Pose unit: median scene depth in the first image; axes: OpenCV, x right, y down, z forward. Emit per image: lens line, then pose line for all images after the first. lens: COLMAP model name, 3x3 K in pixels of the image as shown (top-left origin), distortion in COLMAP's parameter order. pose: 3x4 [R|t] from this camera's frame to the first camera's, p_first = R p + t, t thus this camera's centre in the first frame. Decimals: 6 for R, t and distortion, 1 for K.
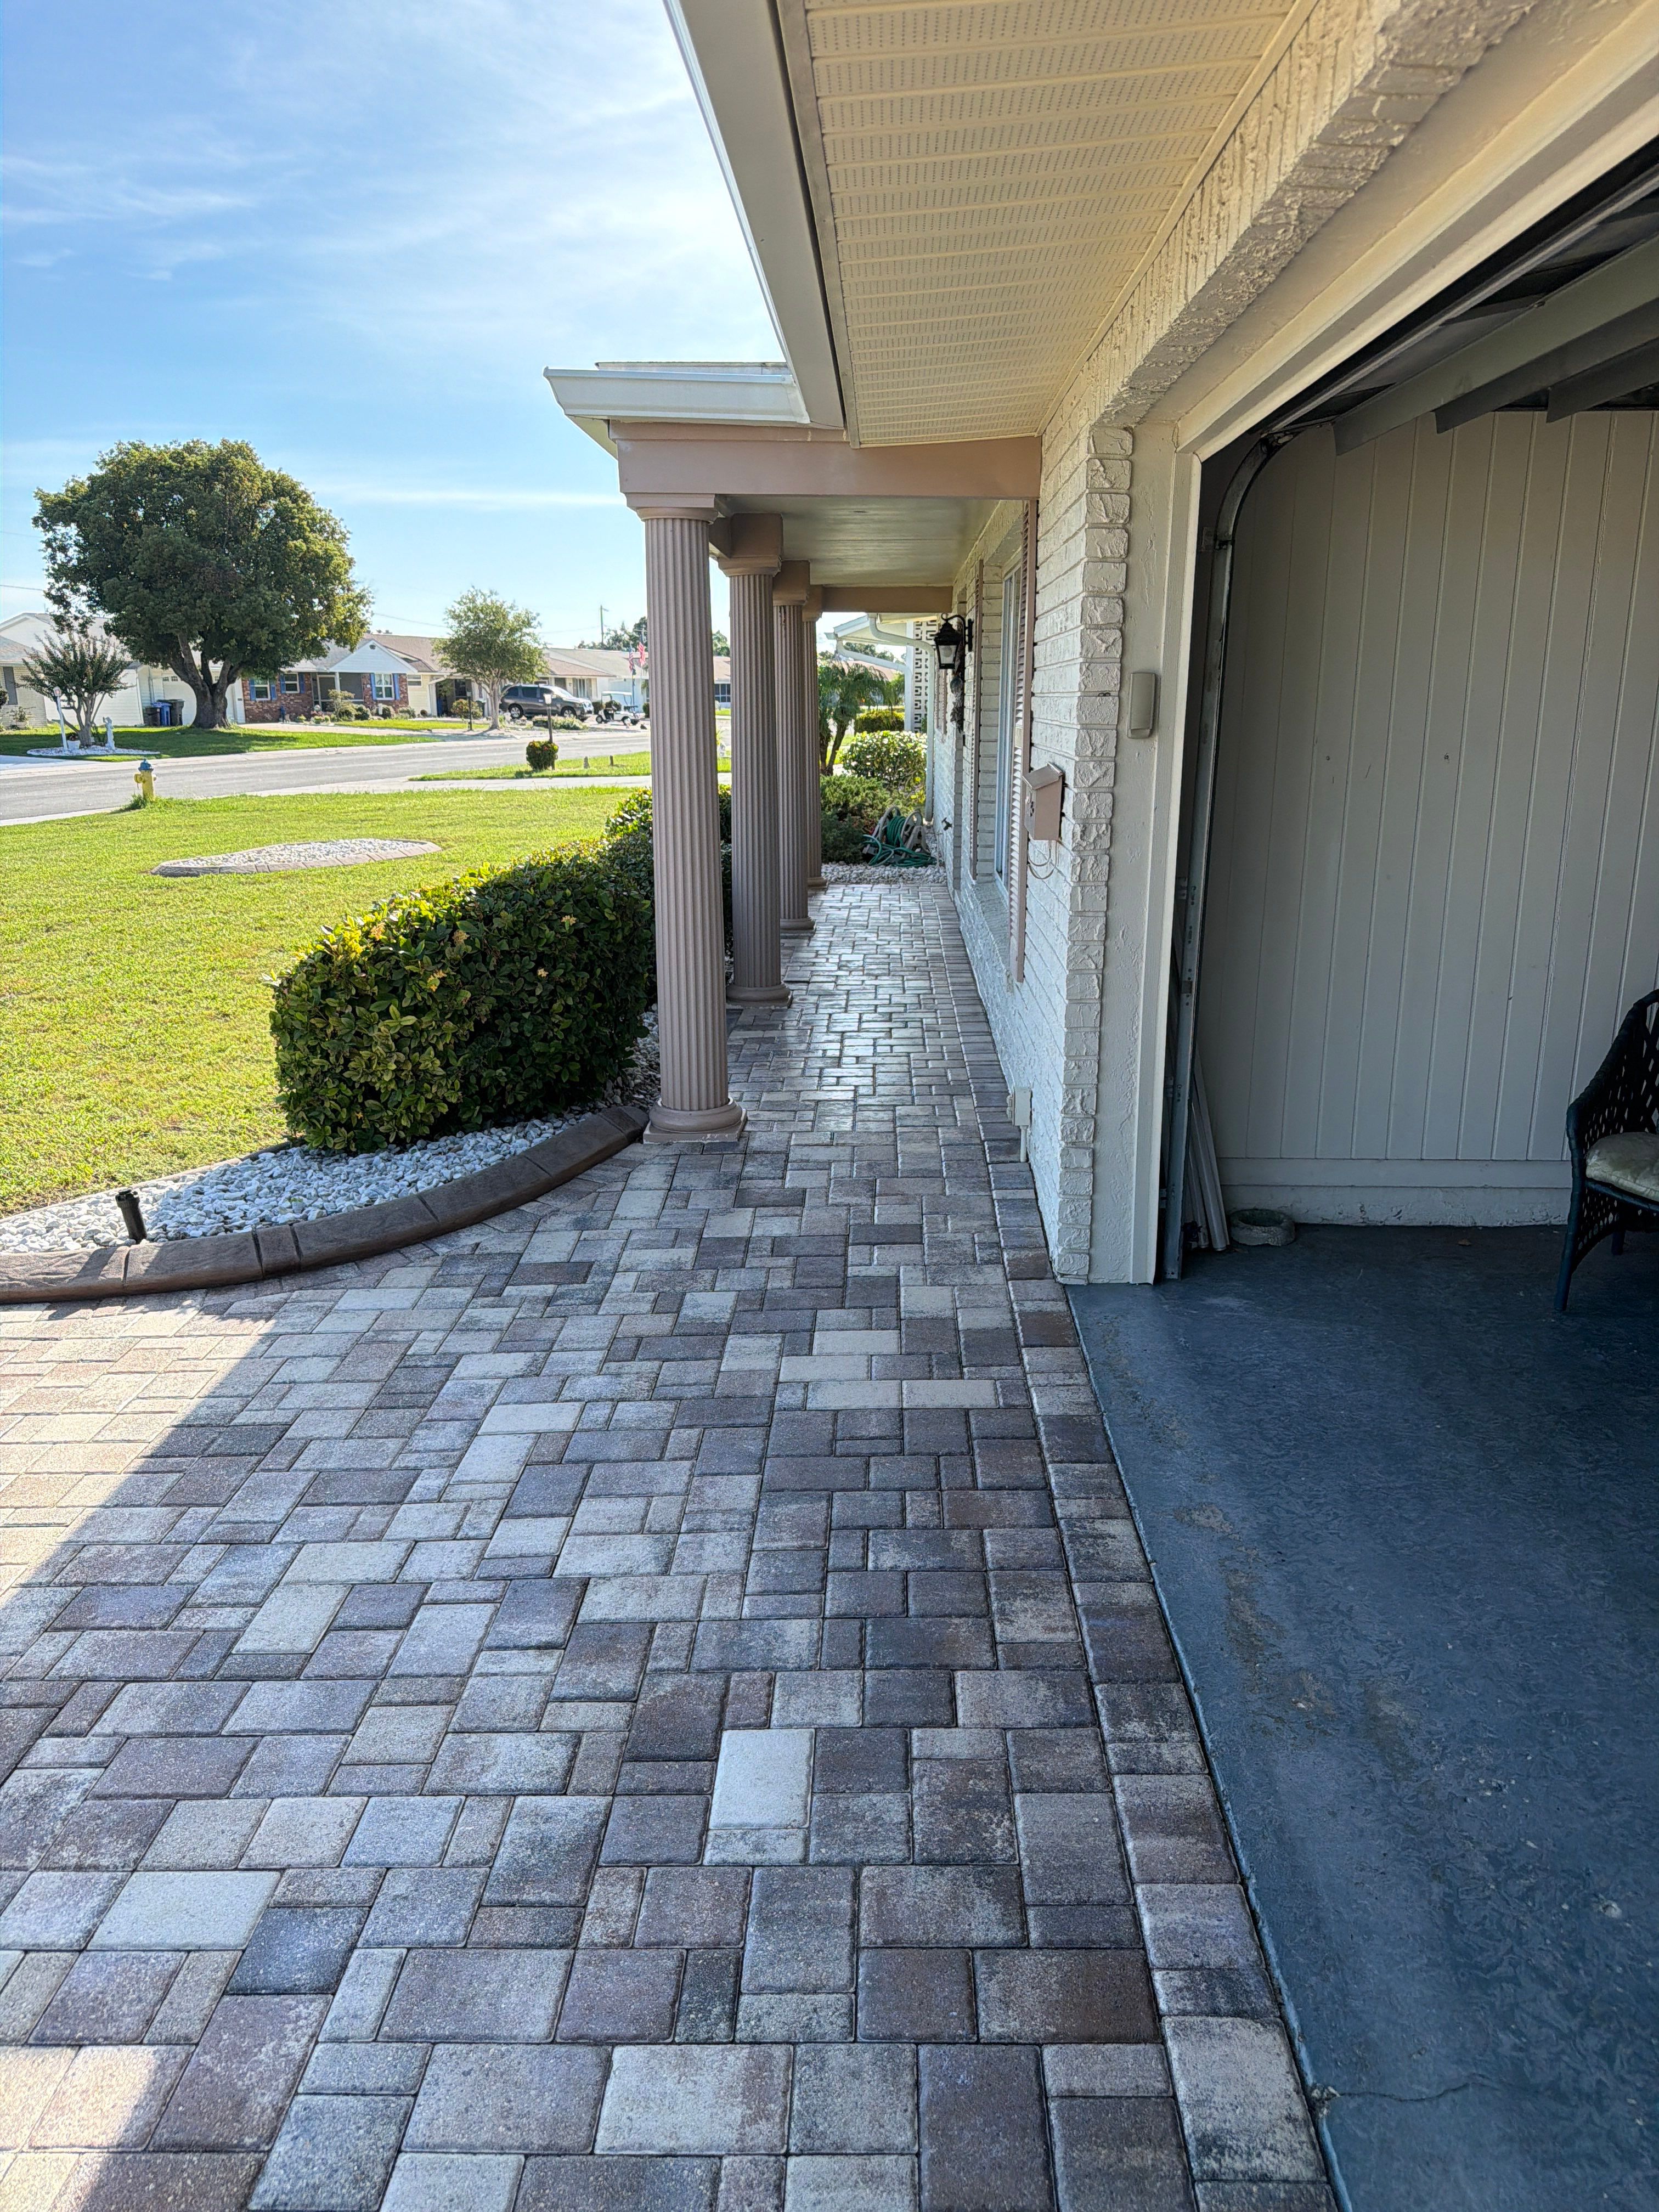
lens RADIAL K [[1556.4, 0, 829.5], [0, 1556.4, 1106.0], [0, 0, 1]] dist [0.180283, -0.368793]
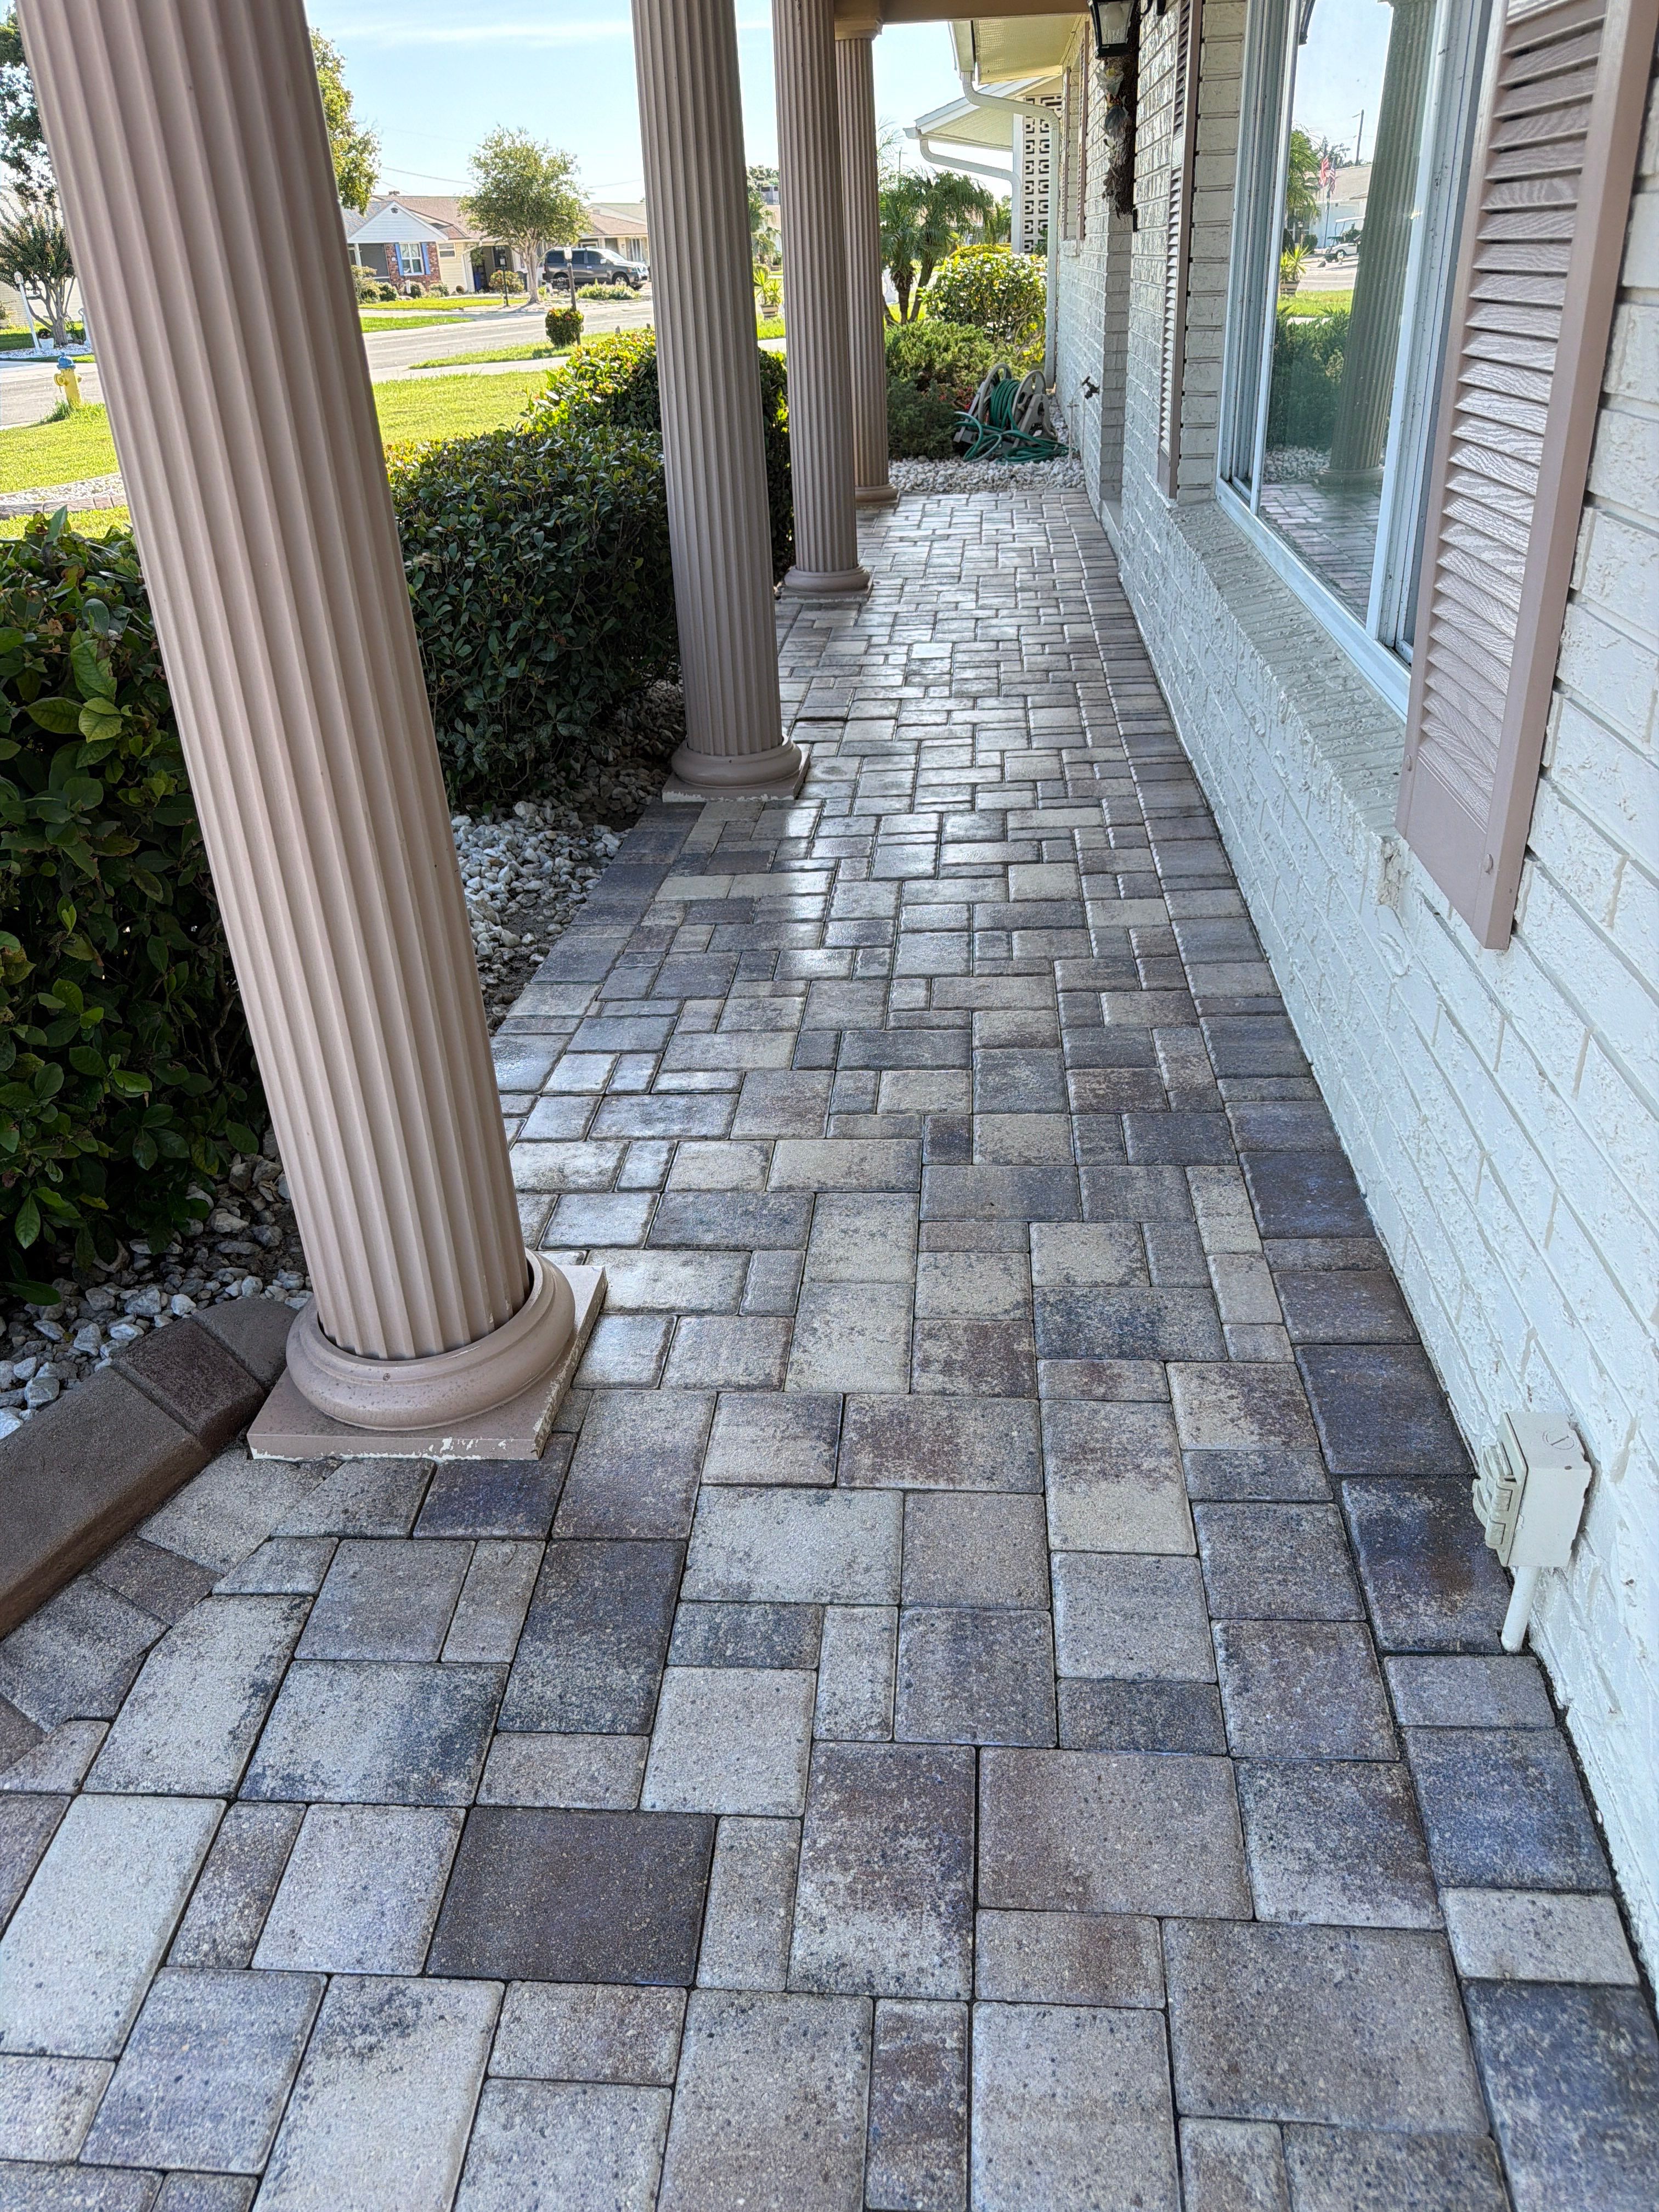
lens RADIAL K [[1593.1, 0, 829.5], [0, 1593.1, 1106.0], [0, 0, 1]] dist [0.002260, -0.009955]
pose [[0.997913, -0.011405, -0.063550, 0.008391], [0.025969, 0.972046, 0.233349, -0.048228], [0.059112, -0.234513, 0.970314, 0.283362]]
